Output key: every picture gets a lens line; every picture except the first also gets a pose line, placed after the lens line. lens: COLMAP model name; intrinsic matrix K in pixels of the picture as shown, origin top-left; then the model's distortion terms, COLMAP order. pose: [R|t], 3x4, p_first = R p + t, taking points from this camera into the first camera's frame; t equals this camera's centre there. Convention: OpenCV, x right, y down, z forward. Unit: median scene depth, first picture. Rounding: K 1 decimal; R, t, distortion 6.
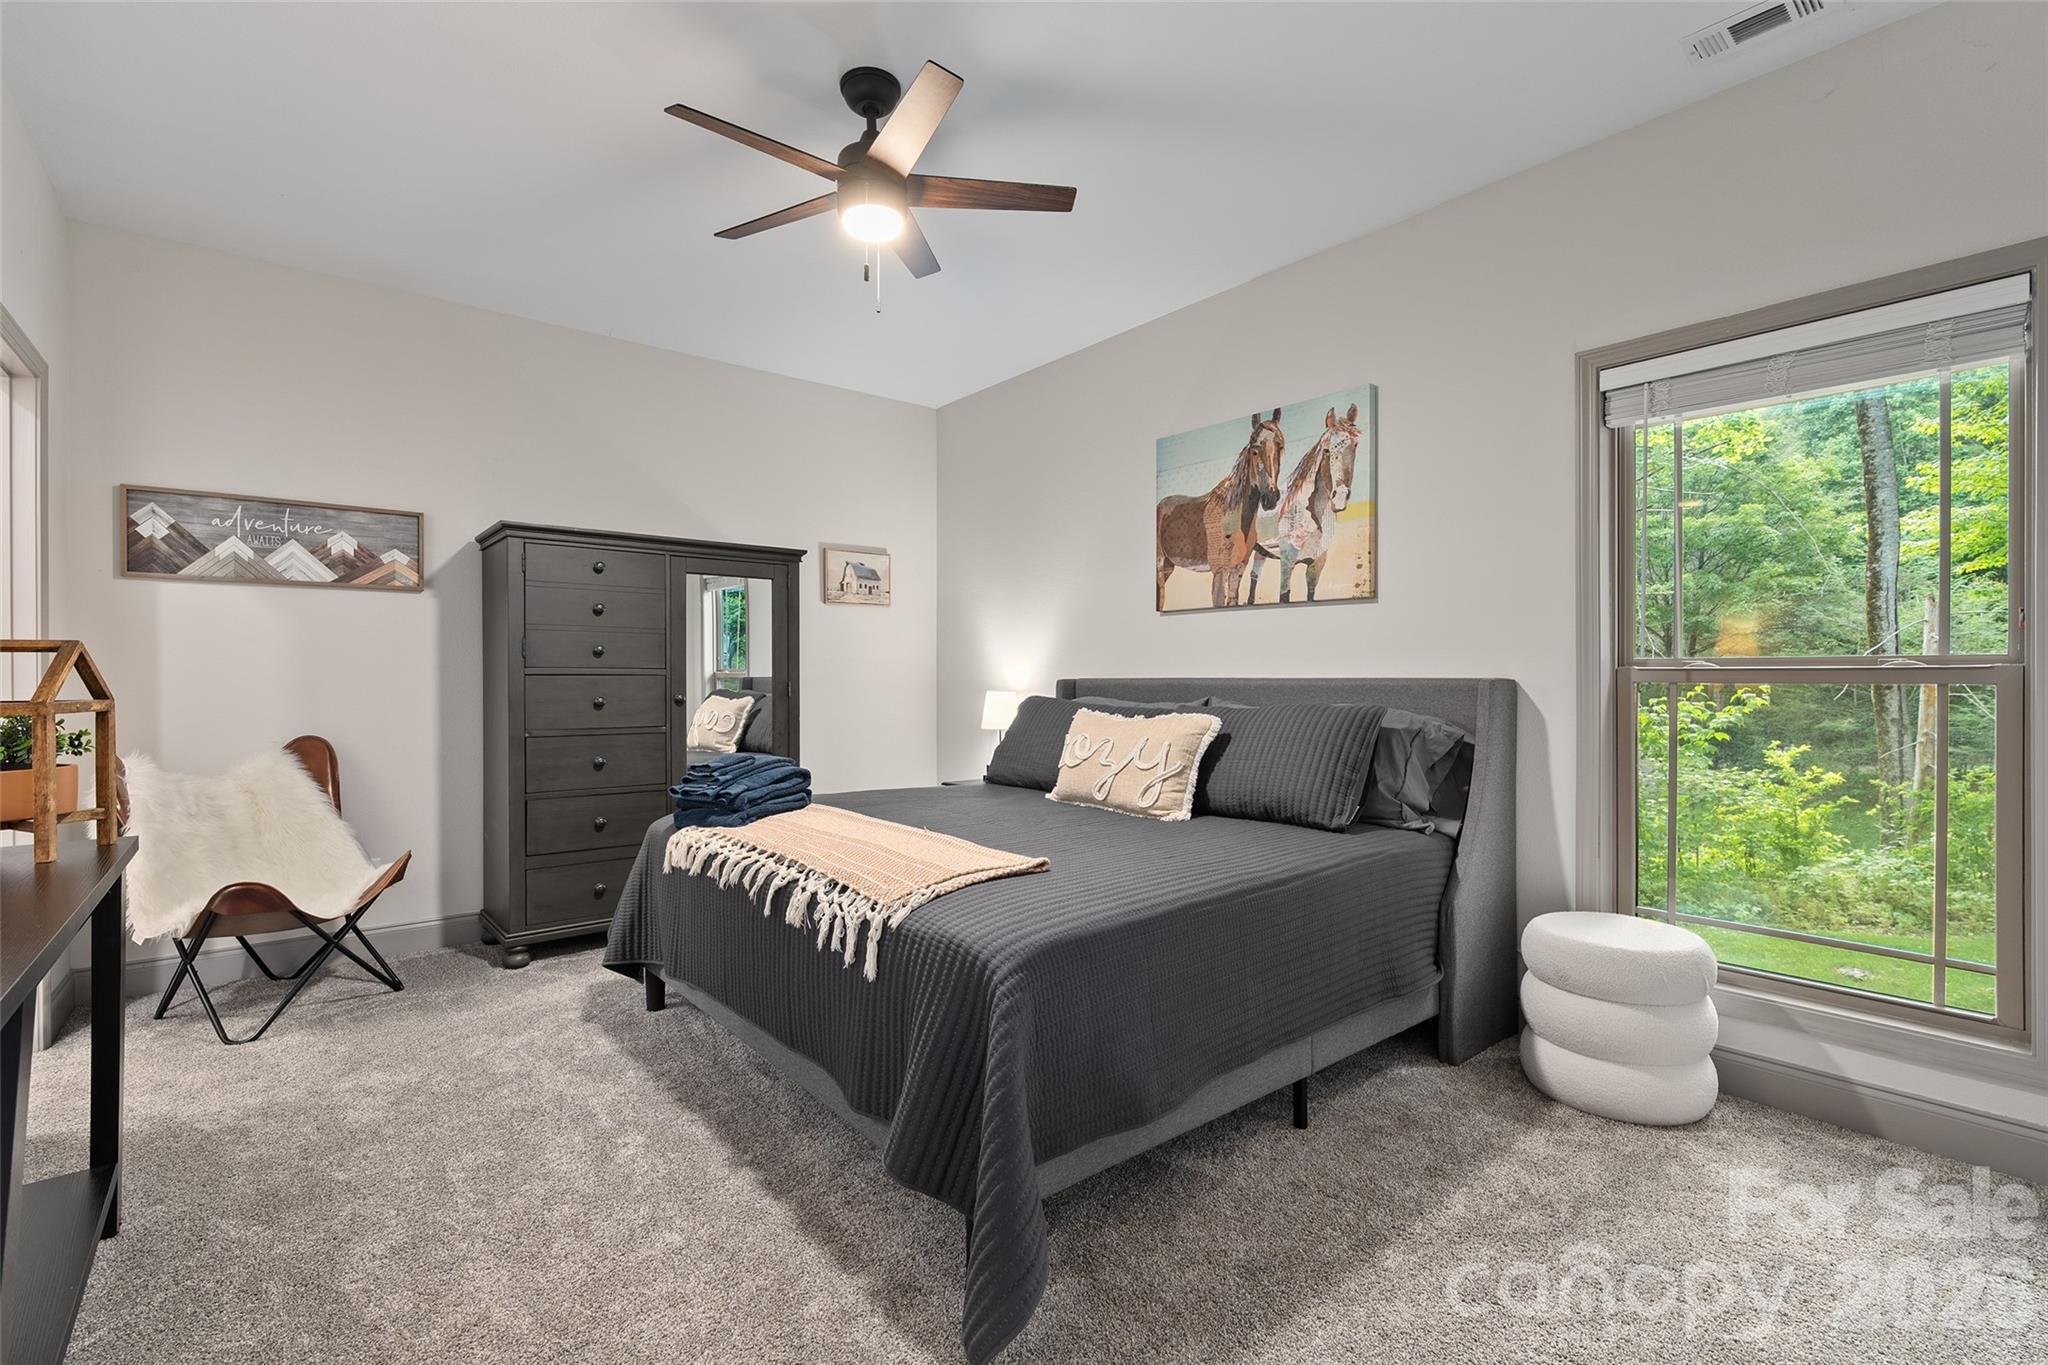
lens RADIAL K [[919.6, 0, 1018.8], [0, 919.6, 677.4], [0, 0, 1]] dist [-0.019040, 0.006439]
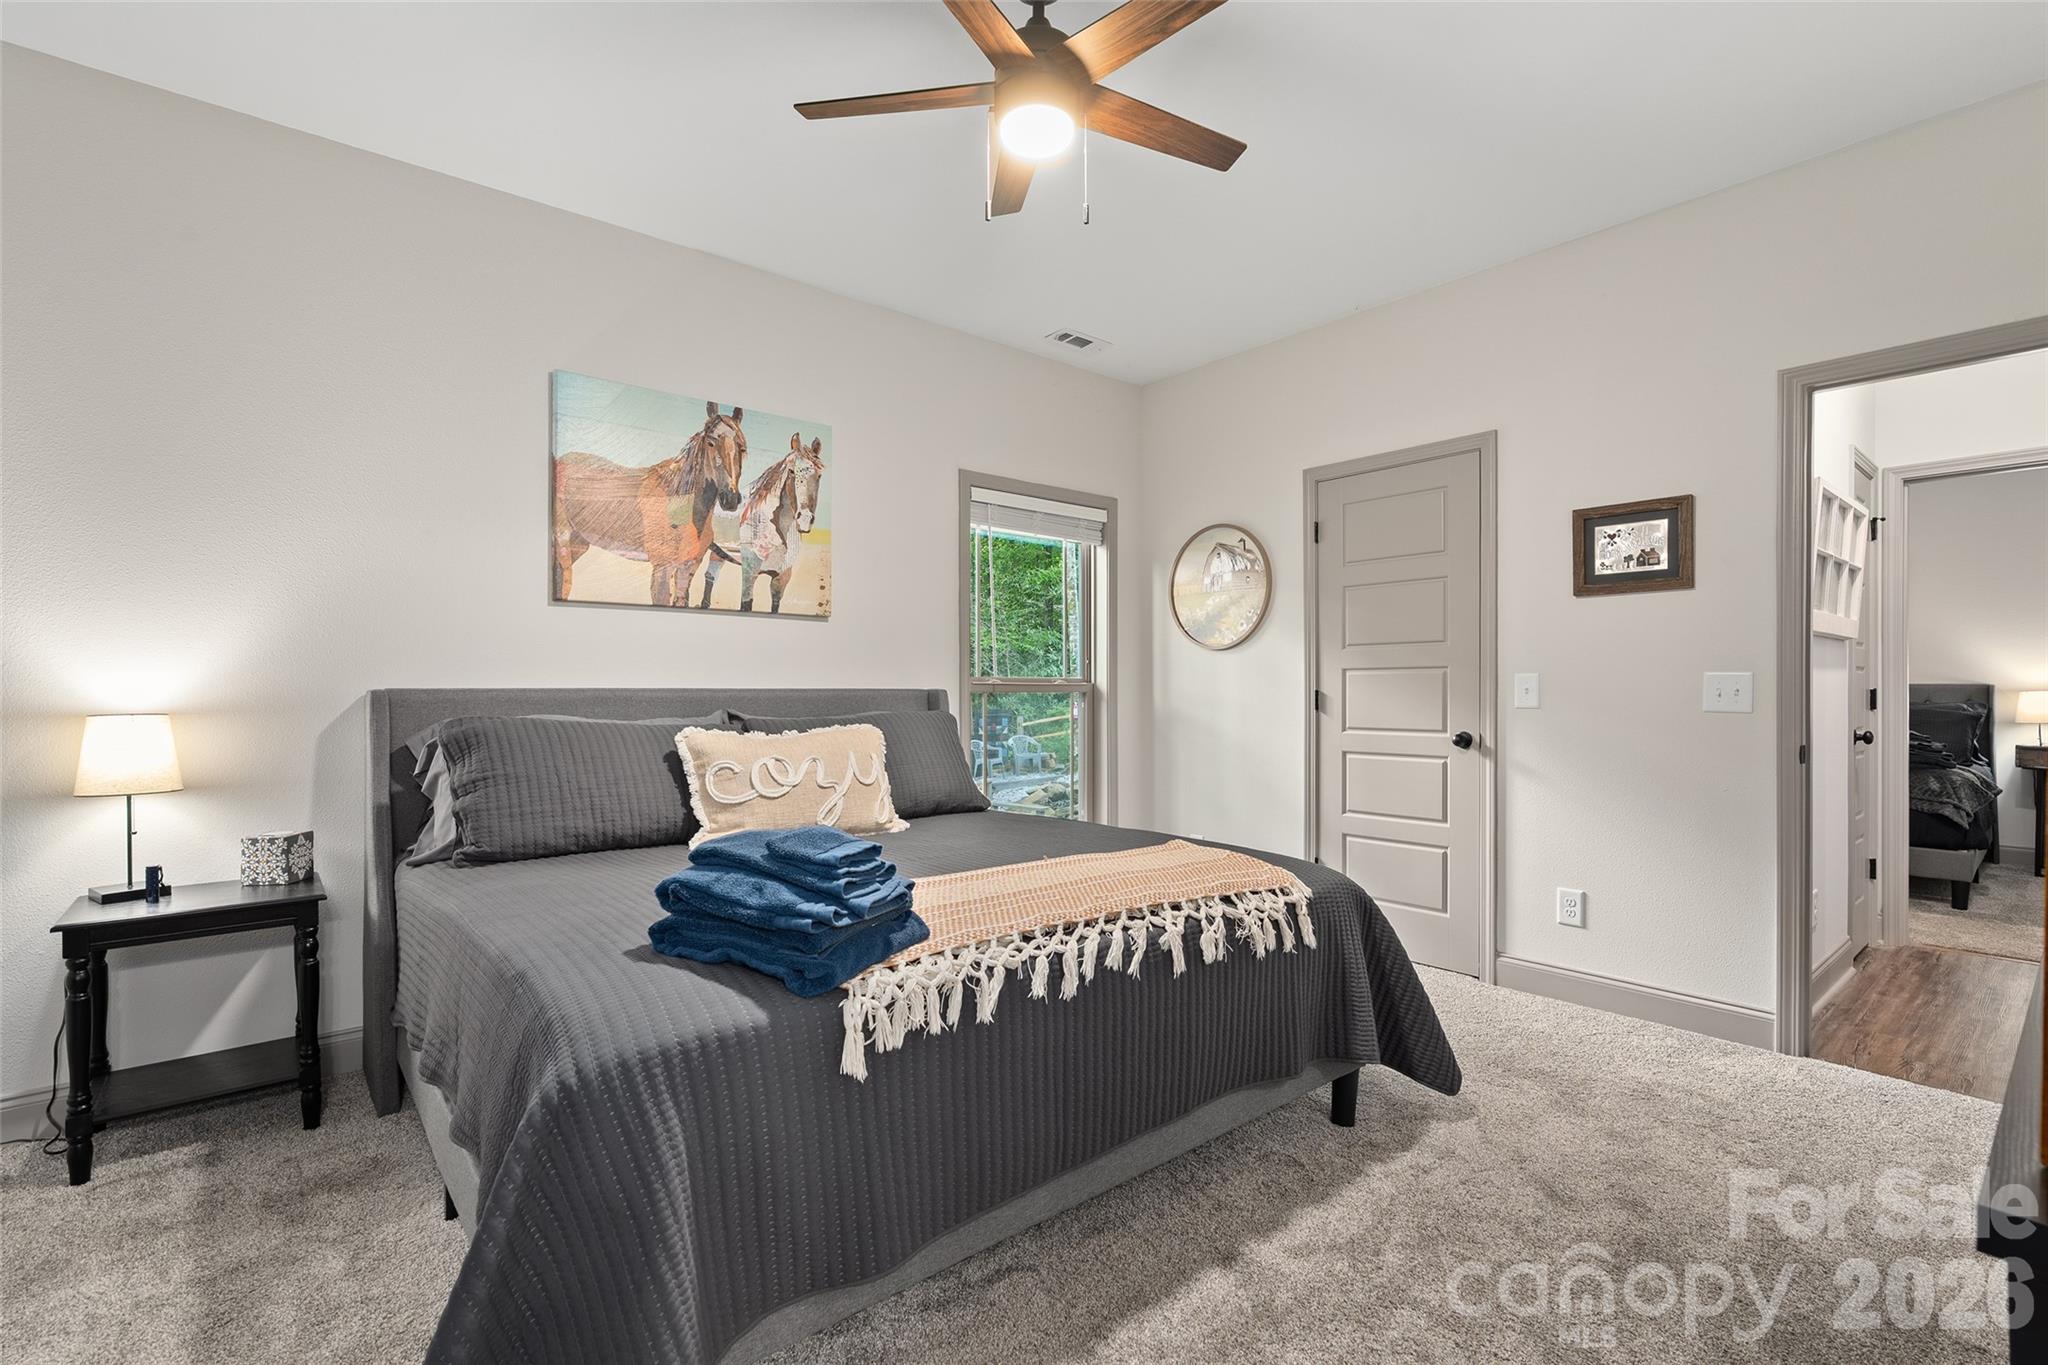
lens RADIAL K [[919.6, 0, 1019.6], [0, 919.6, 687.7], [0, 0, 1]] dist [-0.019040, 0.006439]
pose [[-0.017974, 0.003835, 0.999831, -0.687128], [0.002128, 0.999991, -0.003797, 0.003856], [-0.999836, 0.002060, -0.017982, 0.729981]]
